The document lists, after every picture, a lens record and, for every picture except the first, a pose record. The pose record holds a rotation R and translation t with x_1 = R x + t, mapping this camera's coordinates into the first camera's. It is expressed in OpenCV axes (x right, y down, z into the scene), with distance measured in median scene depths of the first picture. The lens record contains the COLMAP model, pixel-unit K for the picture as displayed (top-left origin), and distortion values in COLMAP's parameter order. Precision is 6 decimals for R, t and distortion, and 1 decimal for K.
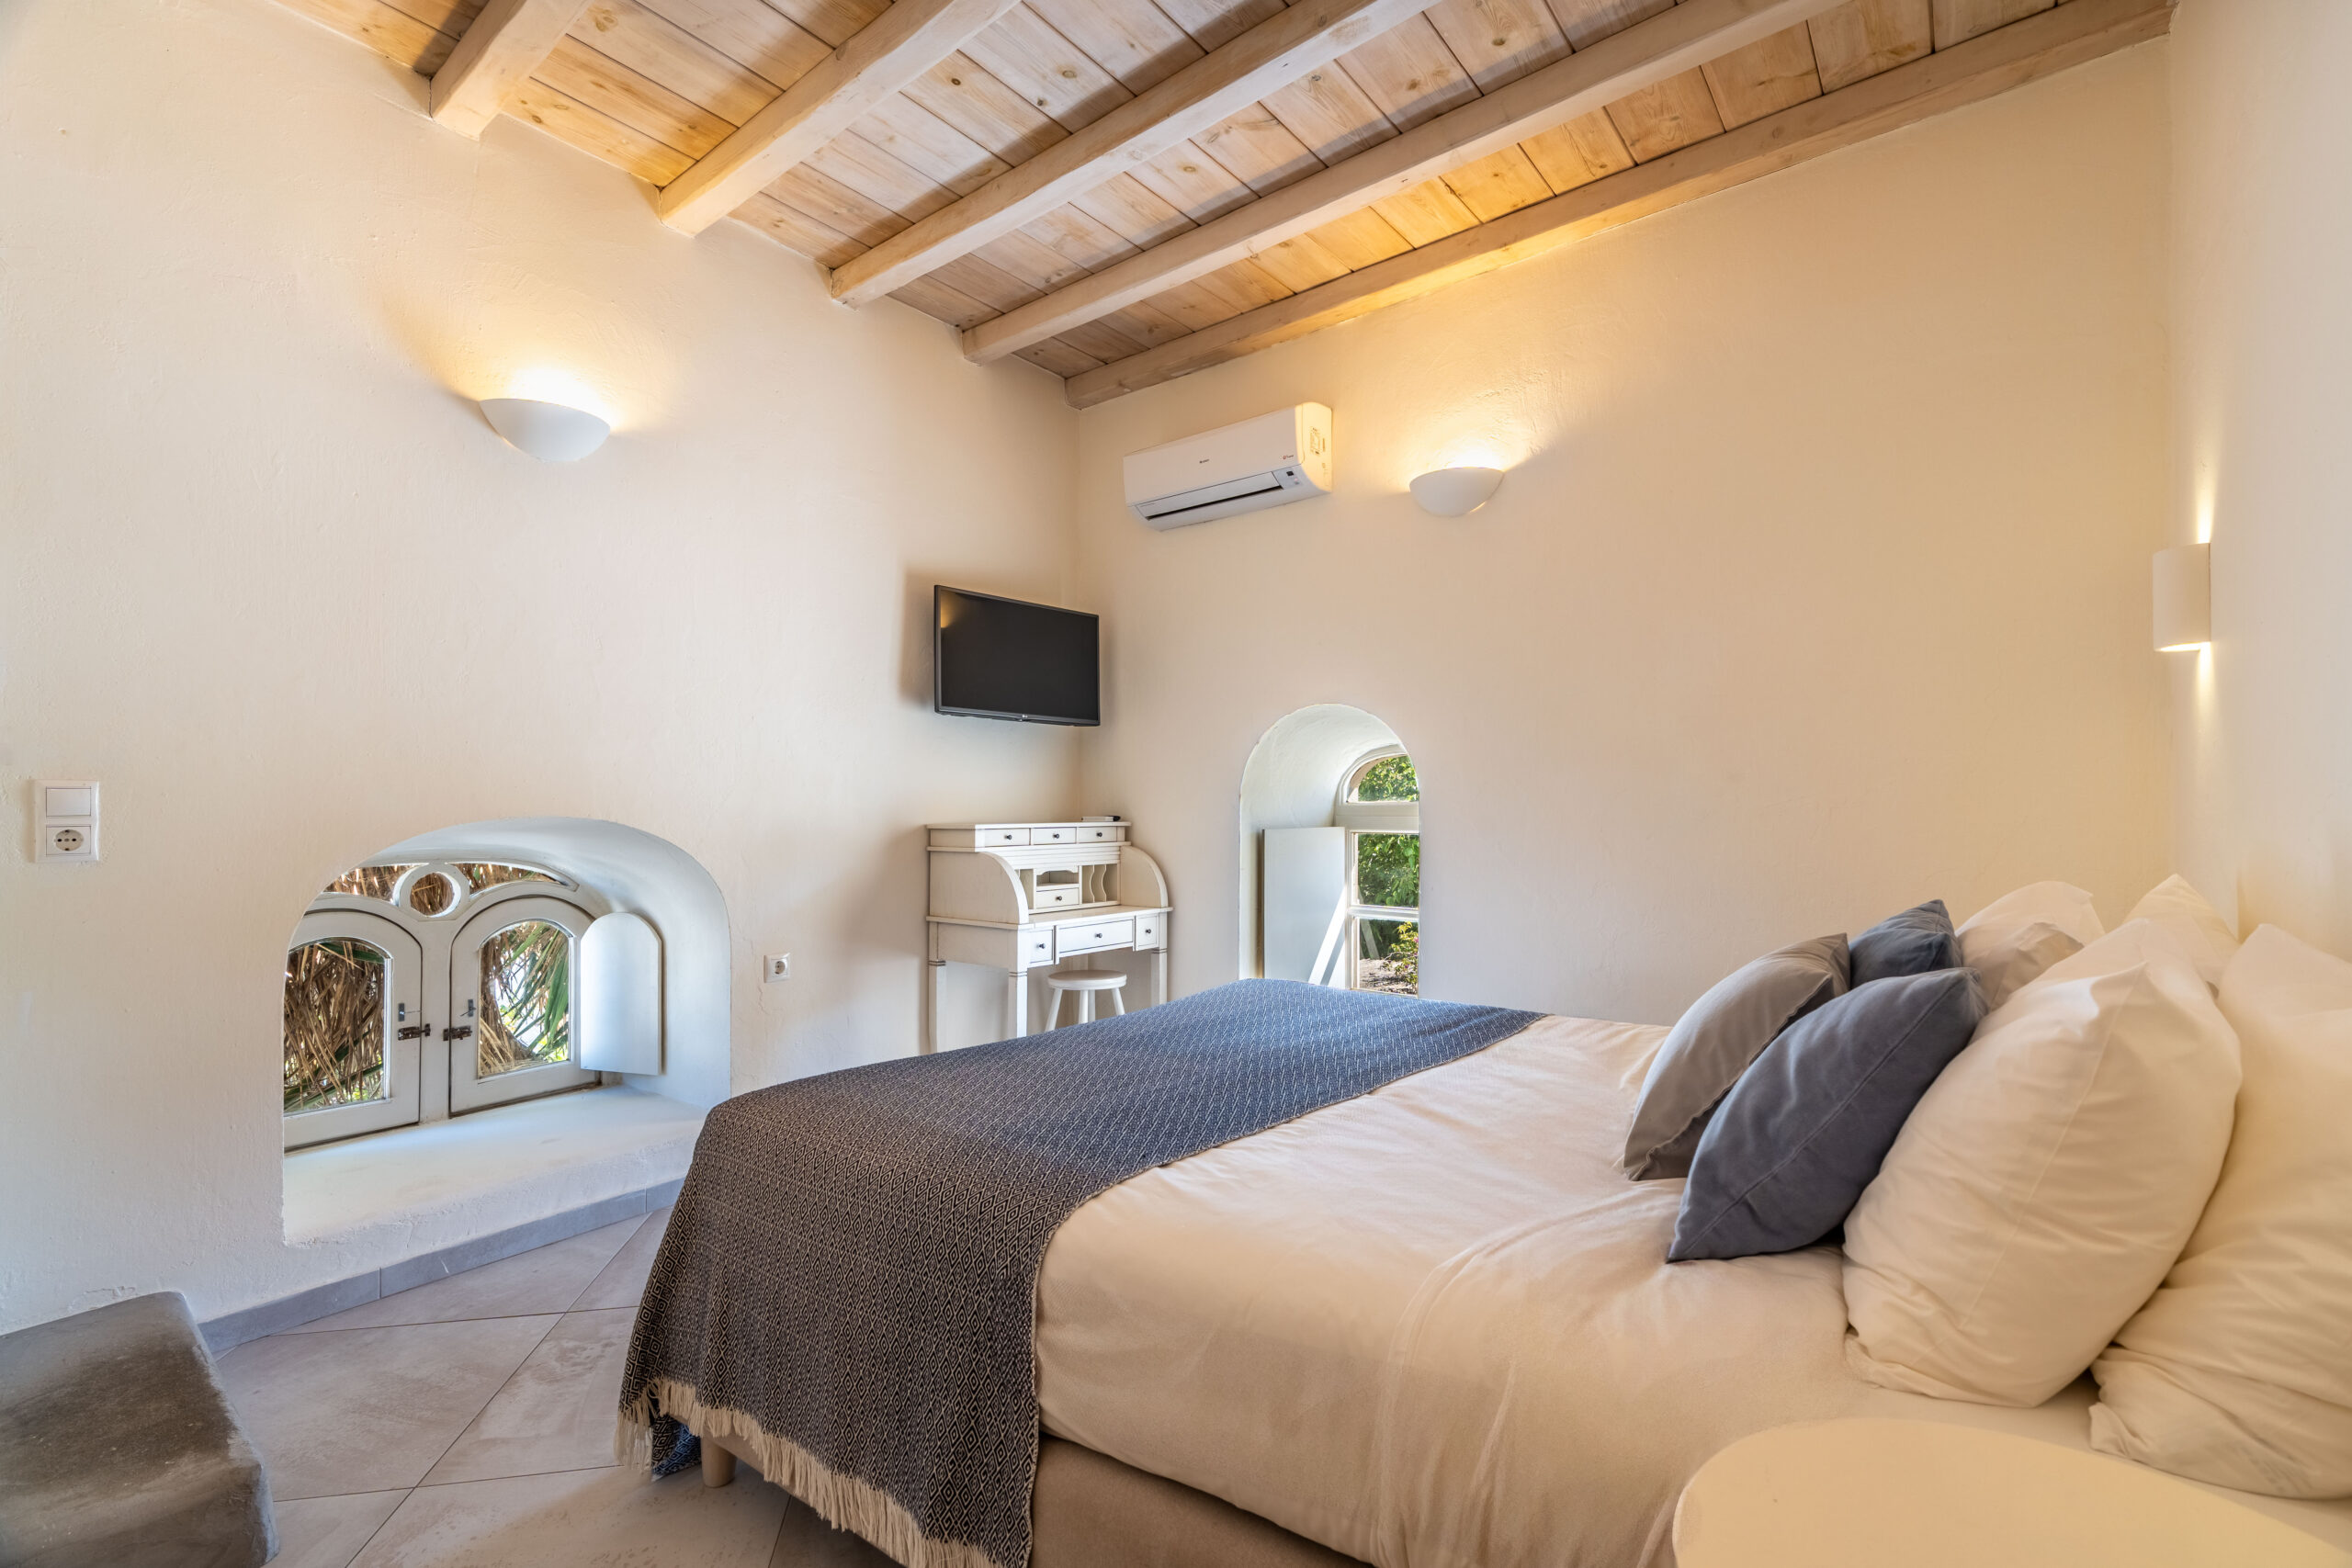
lens RADIAL K [[1040.2, 0, 1191.8], [0, 1040.2, 795.0], [0, 0, 1]] dist [-0.000124, 0.000327]
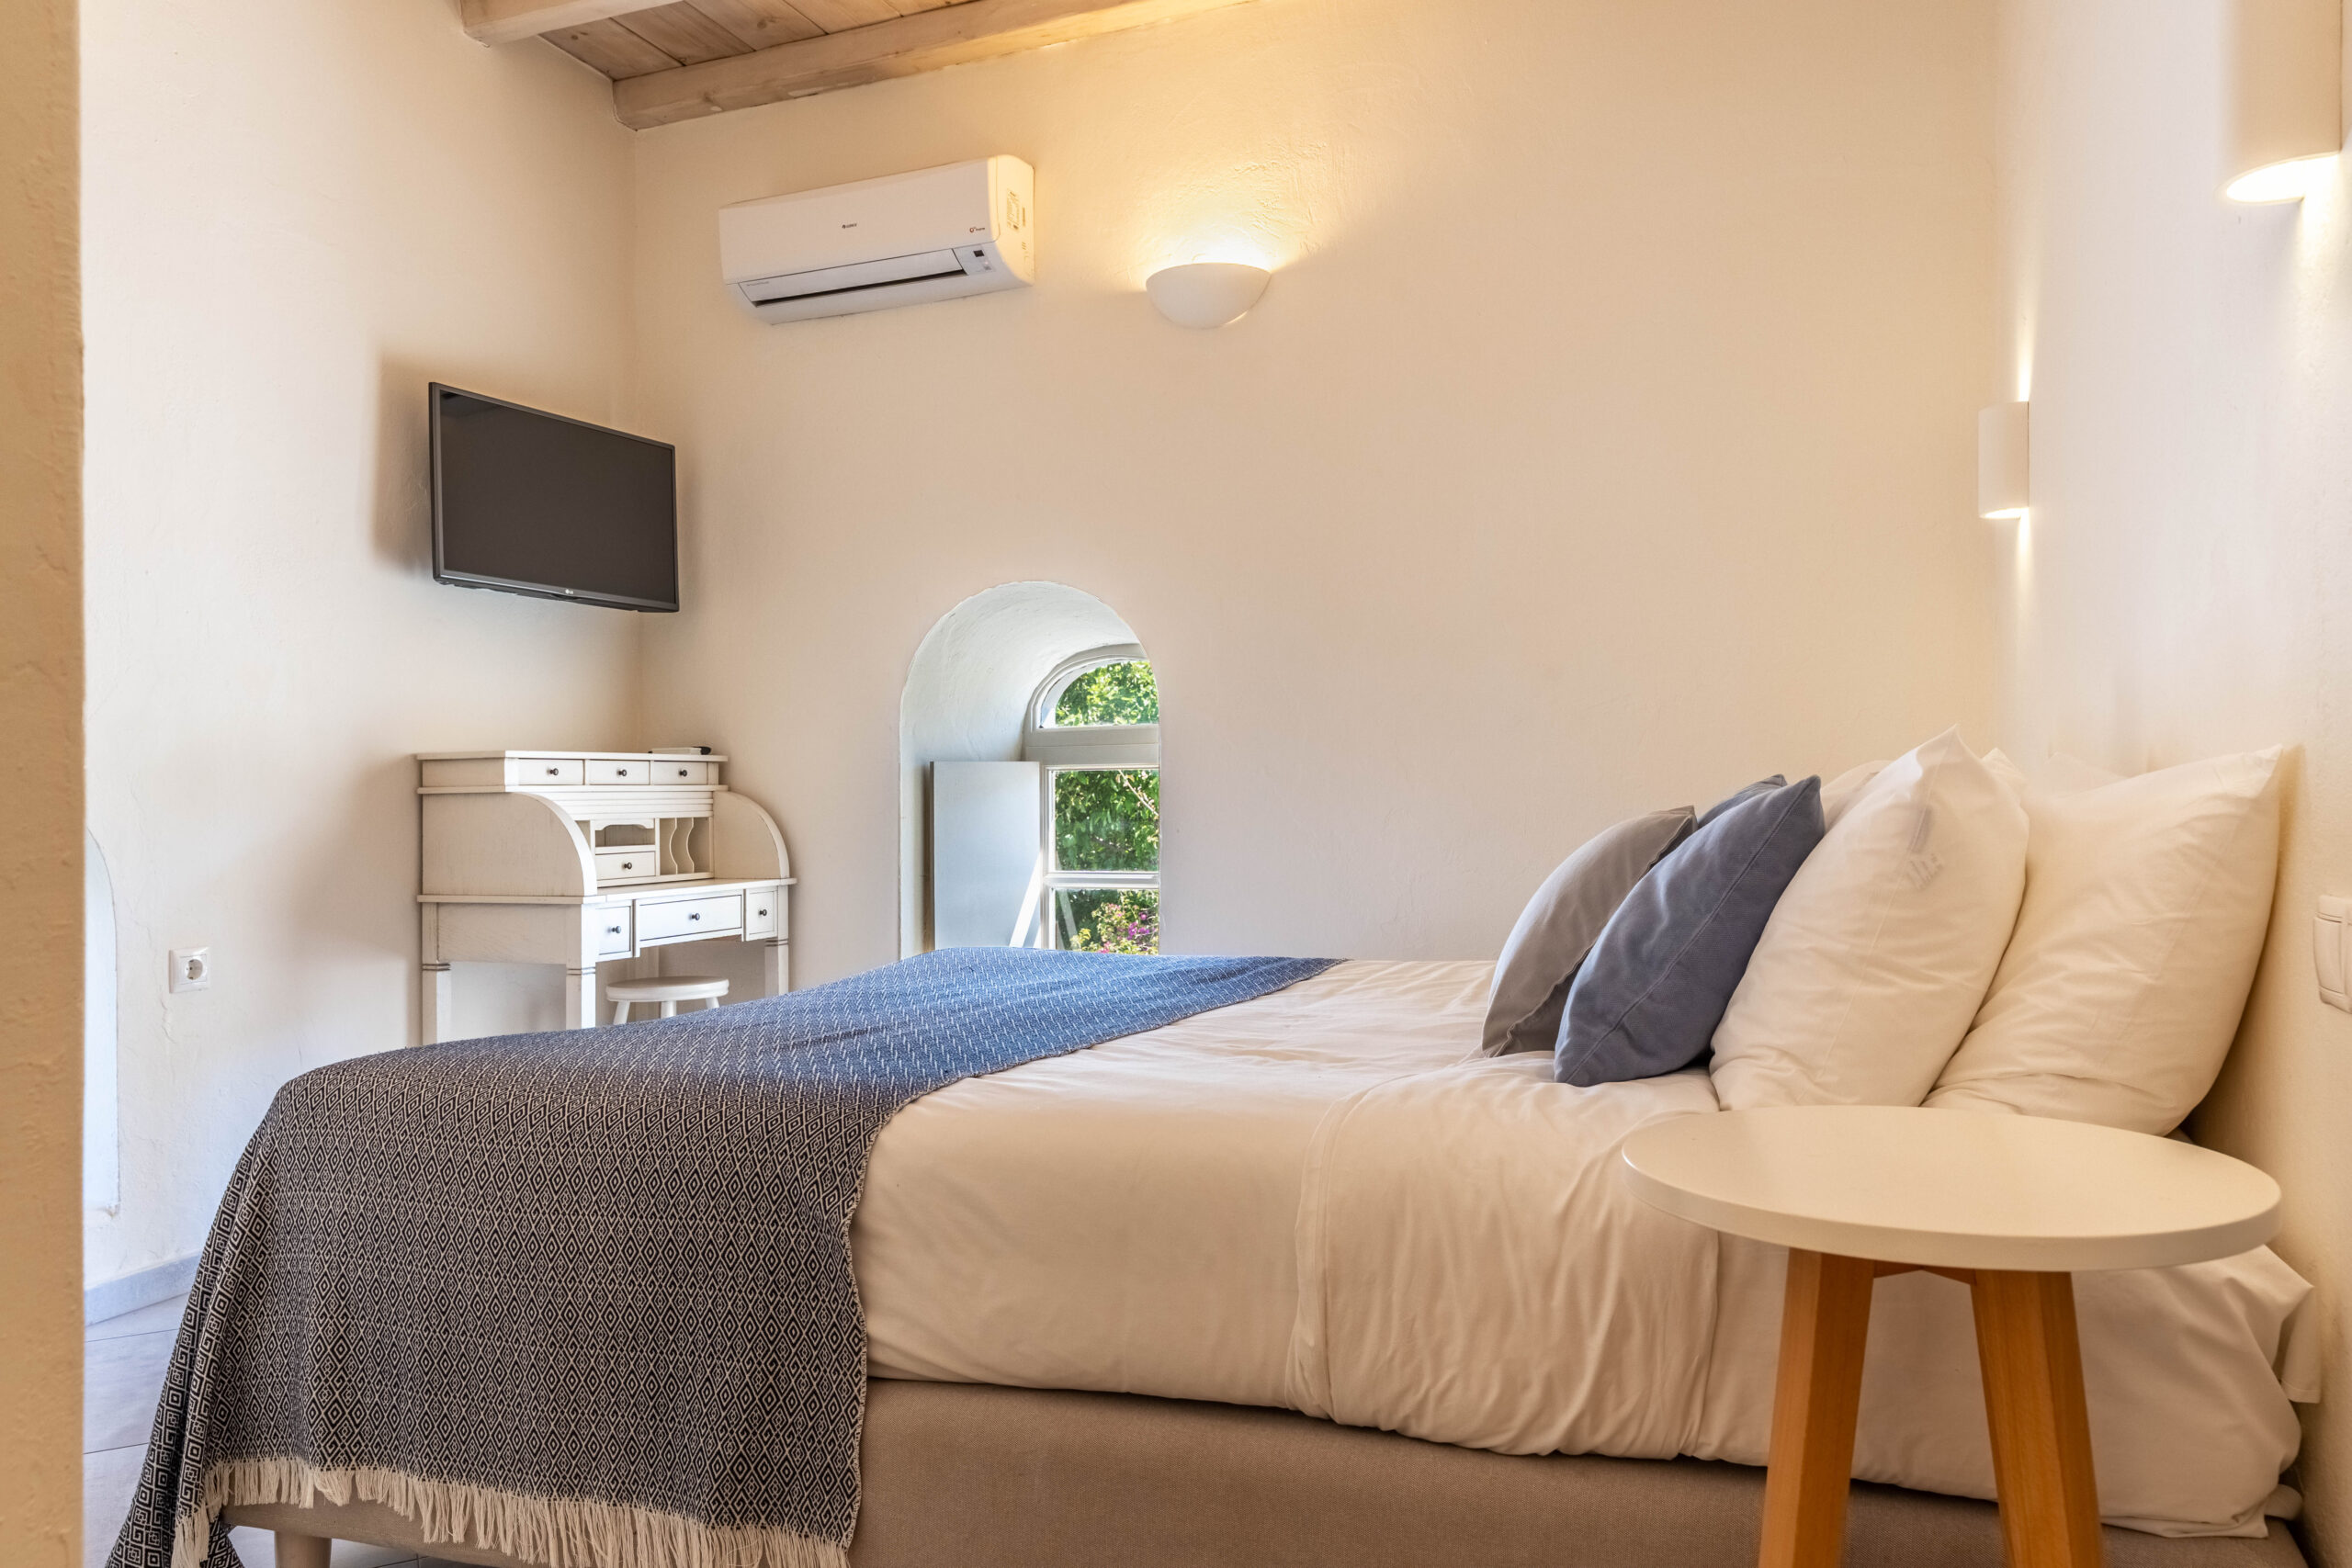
lens RADIAL K [[1565.1, 0, 1176.0], [0, 1565.1, 784.0], [0, 0, 1]] dist [0.007294, 0.001571]
pose [[0.963866, -0.010366, 0.266185, -0.063072], [0.004852, 0.999760, 0.021362, 0.030745], [-0.266343, -0.019298, 0.963685, -0.073337]]
